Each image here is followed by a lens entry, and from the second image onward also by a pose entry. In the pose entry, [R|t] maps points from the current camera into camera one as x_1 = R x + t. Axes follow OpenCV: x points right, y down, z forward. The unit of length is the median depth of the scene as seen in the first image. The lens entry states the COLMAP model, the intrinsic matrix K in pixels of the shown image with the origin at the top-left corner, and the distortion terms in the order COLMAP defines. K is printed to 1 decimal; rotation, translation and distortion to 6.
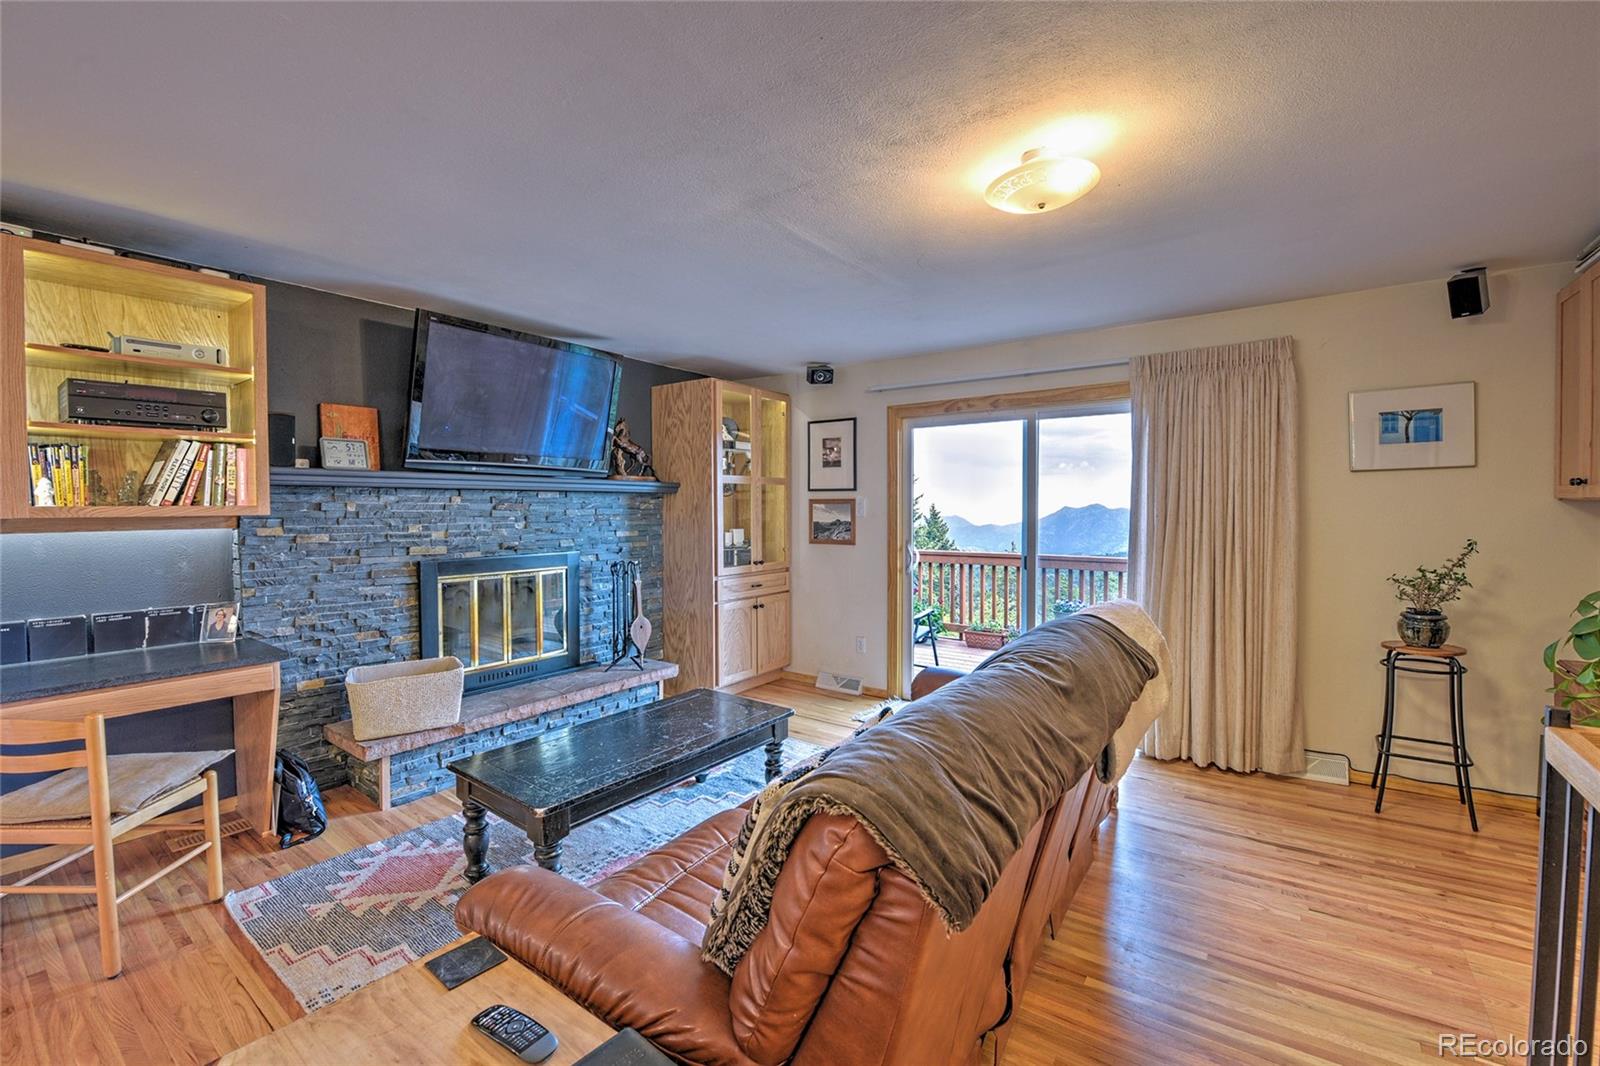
lens RADIAL K [[671.0, 0, 819.2], [0, 671.0, 522.7], [0, 0, 1]] dist [-0.022355, -0.000488]
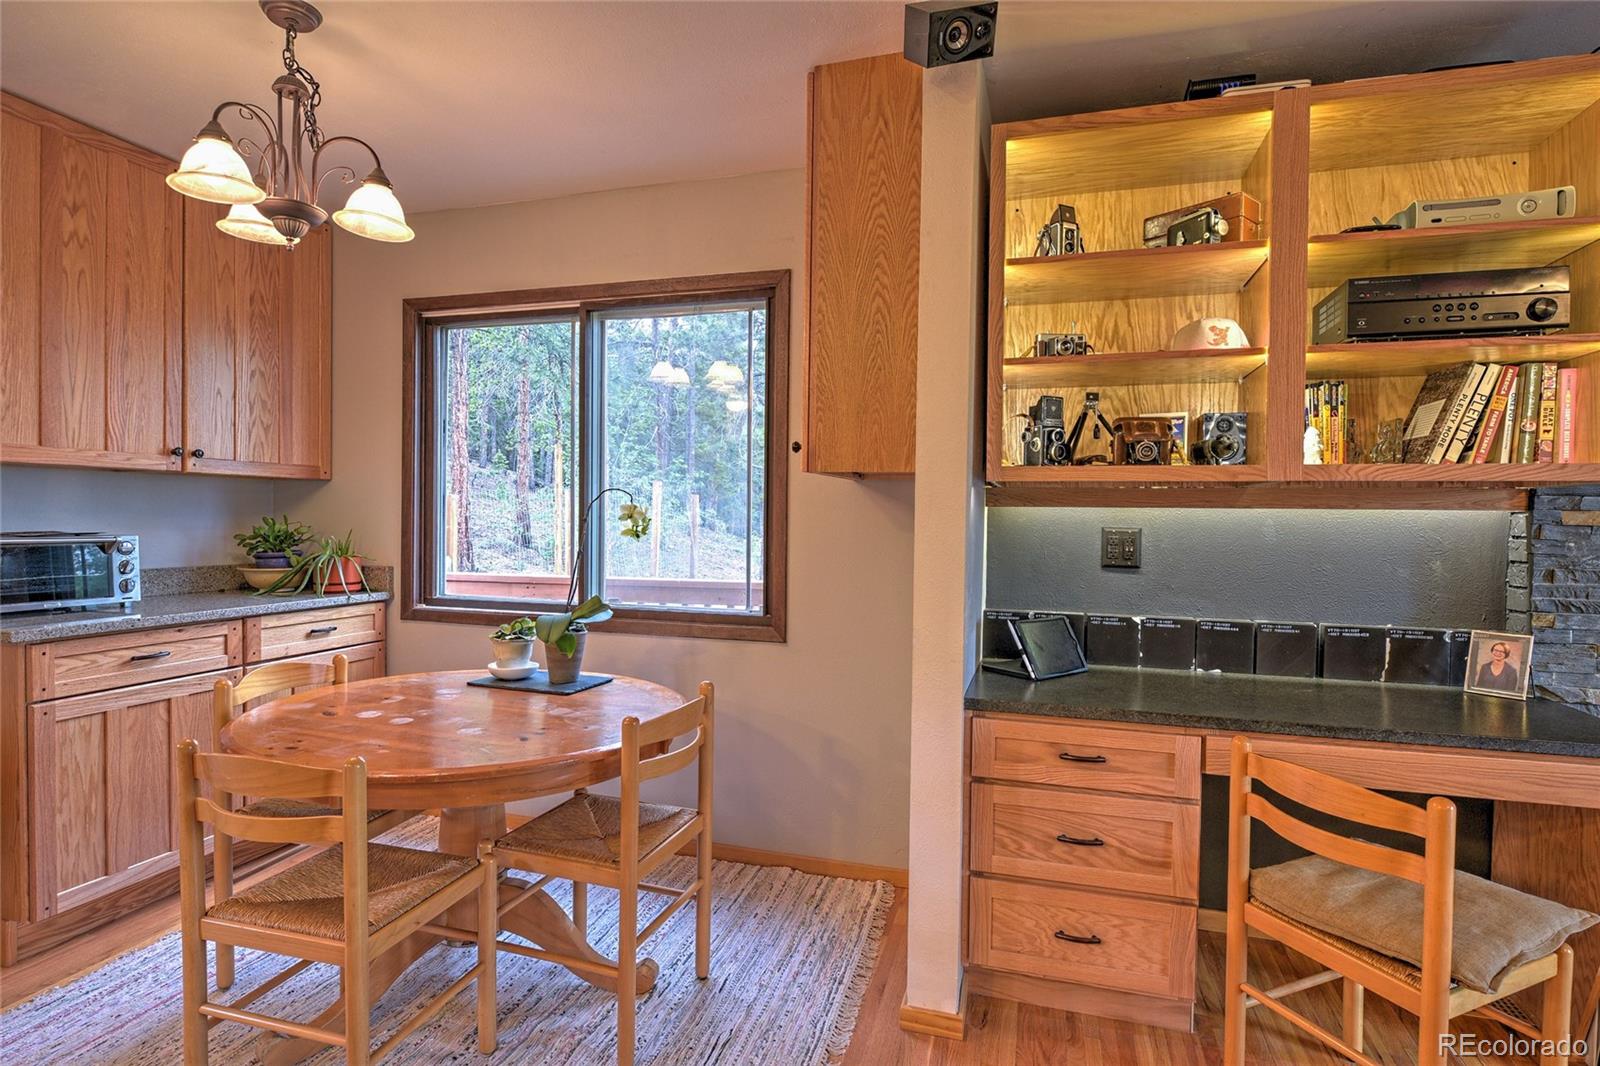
lens RADIAL K [[811.1, 0, 800.0], [0, 811.1, 533.0], [0, 0, 1]] dist [0.000536, 0.000110]
pose [[0.316887, 0.028488, -0.948035, -0.336559], [-0.036553, 0.999173, 0.017806, 0.033957], [0.947759, 0.029011, 0.317666, 0.119322]]
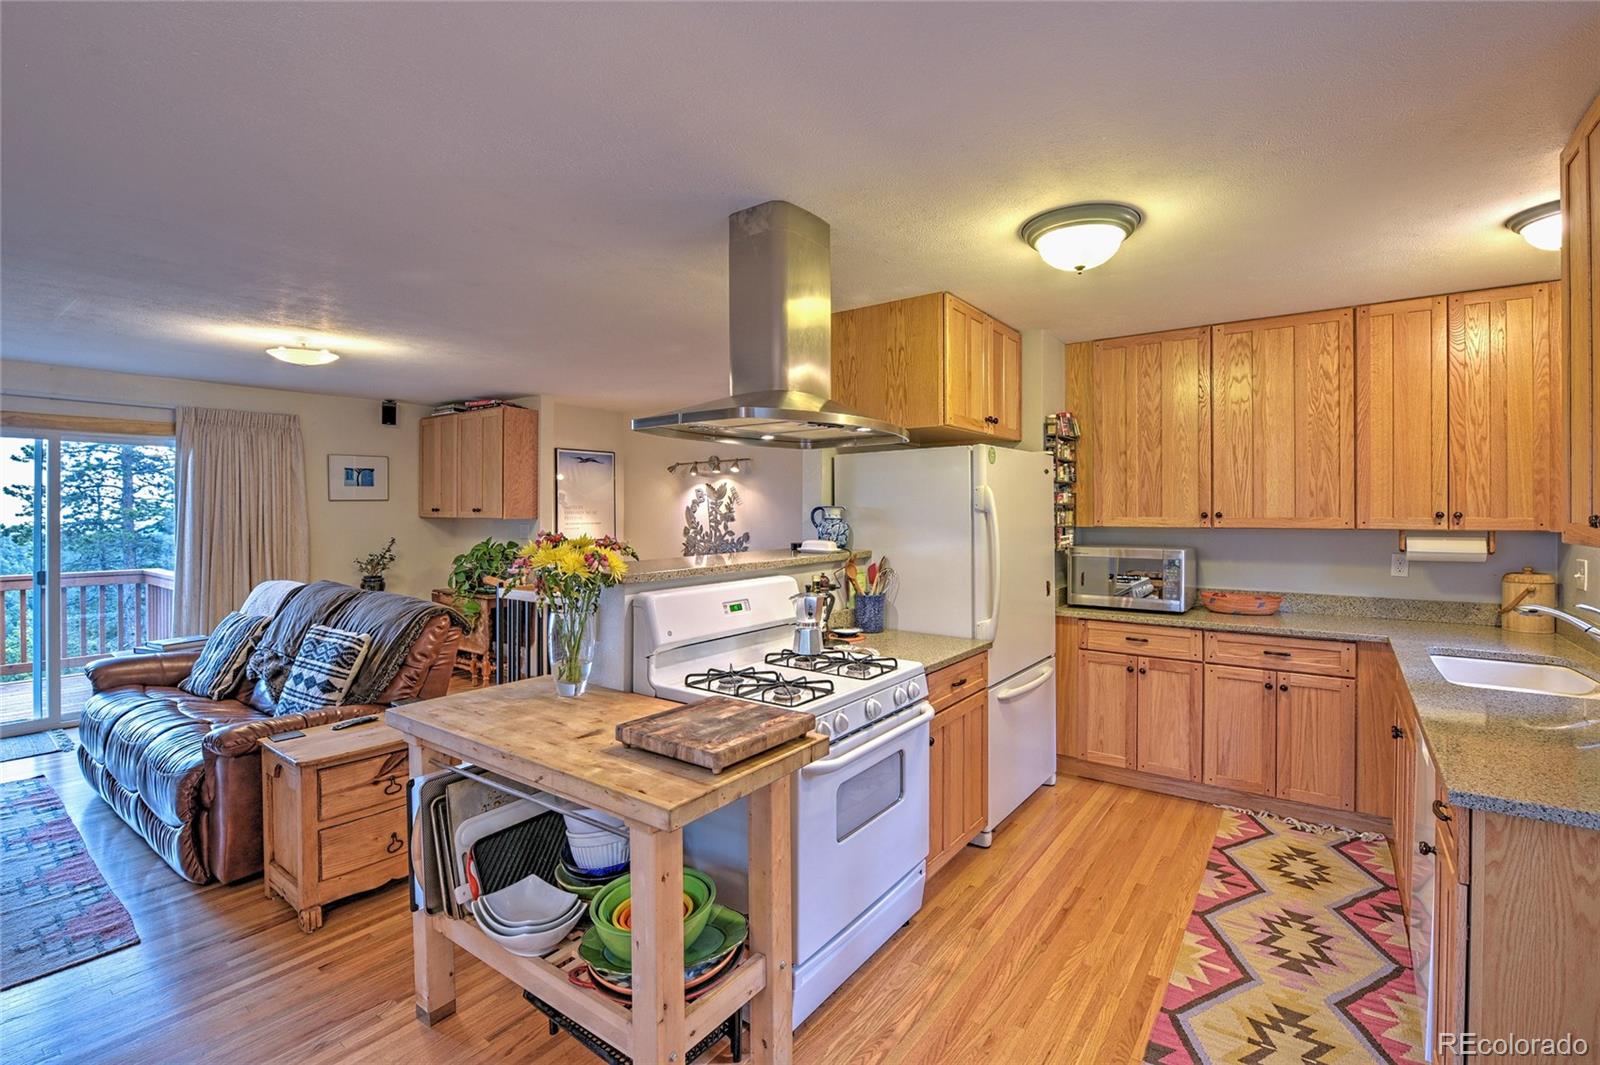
lens RADIAL K [[700.1, 0, 800.0], [0, 700.1, 532.5], [0, 0, 1]] dist [0.000778, -0.010644]
pose [[0.044114, -0.025133, 0.998710, -0.899832], [0.022484, 0.999455, 0.024158, -0.011448], [-0.998773, 0.021389, 0.044655, -0.272432]]
